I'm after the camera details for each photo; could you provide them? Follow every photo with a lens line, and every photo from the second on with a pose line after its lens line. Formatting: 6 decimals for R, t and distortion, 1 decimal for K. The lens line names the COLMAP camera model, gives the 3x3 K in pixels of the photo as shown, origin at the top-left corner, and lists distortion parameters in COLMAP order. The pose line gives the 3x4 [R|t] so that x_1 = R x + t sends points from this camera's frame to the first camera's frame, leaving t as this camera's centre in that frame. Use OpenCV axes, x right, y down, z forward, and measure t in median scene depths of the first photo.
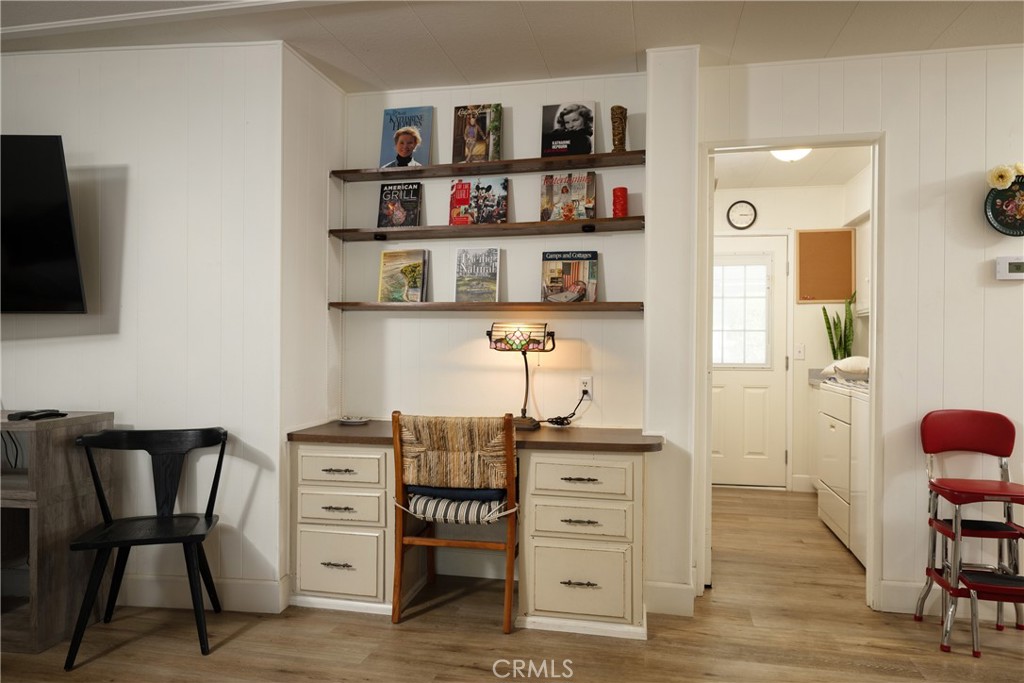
lens RADIAL K [[675.2, 0, 512.0], [0, 675.2, 344.1], [0, 0, 1]] dist [0.003011, -0.000573]
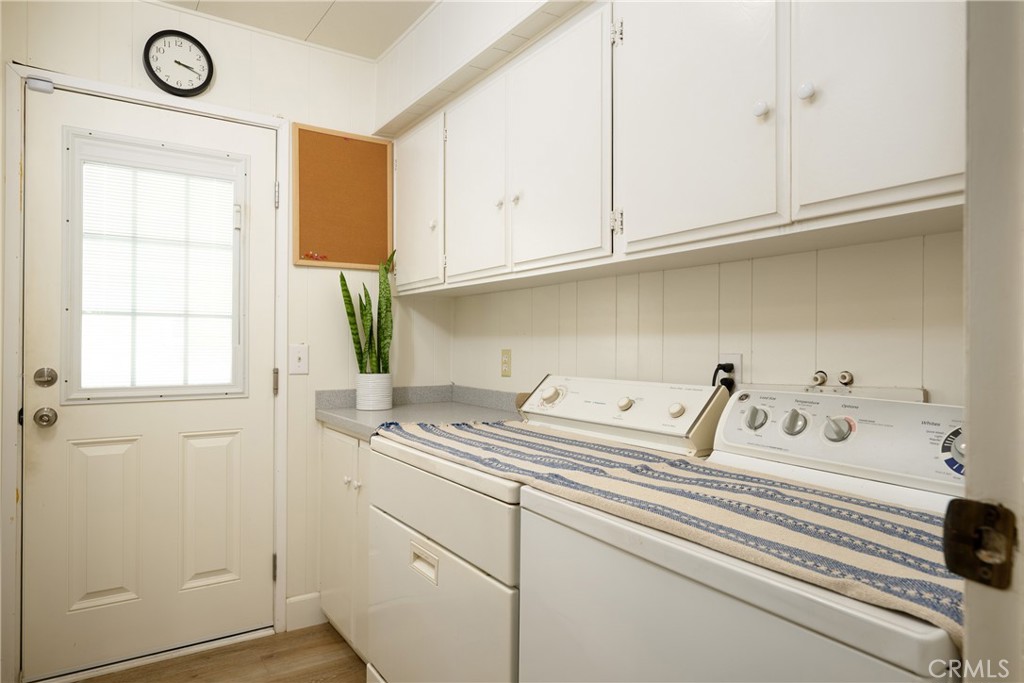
lens RADIAL K [[618.7, 0, 510.3], [0, 618.7, 342.9], [0, 0, 1]] dist [-0.005450, -0.000611]
pose [[0.696365, -0.001426, 0.717686, 0.199027], [-0.001439, 0.999993, 0.003383, -0.002703], [-0.717686, -0.003389, 0.696359, 0.555963]]
